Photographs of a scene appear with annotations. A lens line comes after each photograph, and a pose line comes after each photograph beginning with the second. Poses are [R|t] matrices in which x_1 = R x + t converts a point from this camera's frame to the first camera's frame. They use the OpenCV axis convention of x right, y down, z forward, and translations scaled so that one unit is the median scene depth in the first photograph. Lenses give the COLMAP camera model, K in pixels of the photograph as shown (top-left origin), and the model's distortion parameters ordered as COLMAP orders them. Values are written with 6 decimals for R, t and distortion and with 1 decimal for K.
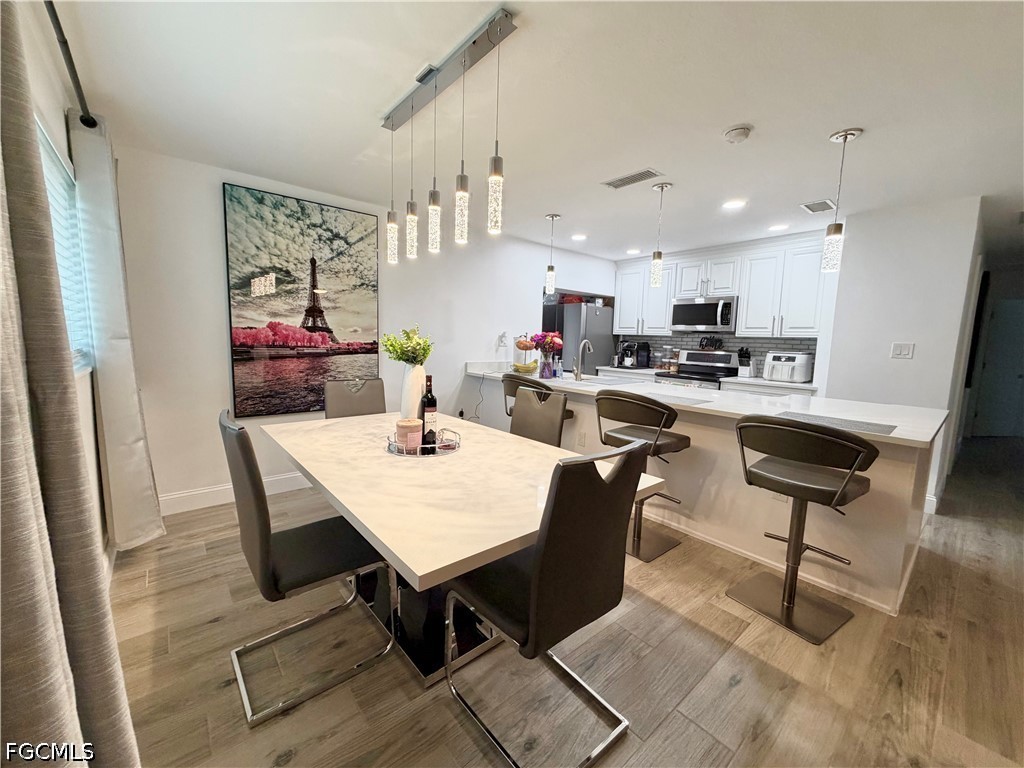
lens RADIAL K [[406.9, 0, 510.8], [0, 406.9, 383.5], [0, 0, 1]] dist [0.001095, 0.000775]
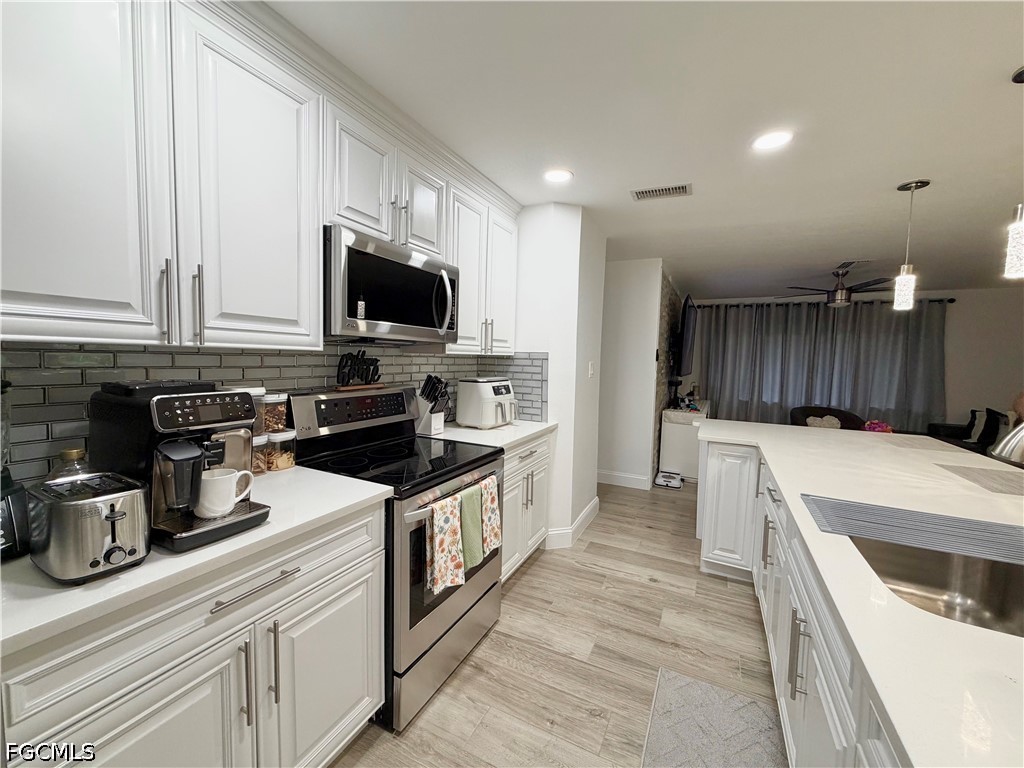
lens RADIAL K [[406.9, 0, 511.5], [0, 406.9, 382.8], [0, 0, 1]] dist [0.001095, 0.000775]
pose [[-0.383138, -0.096402, 0.918647, 0.083059], [0.069340, 0.988731, 0.132676, -0.138672], [-0.921085, 0.114533, -0.372136, 1.097634]]
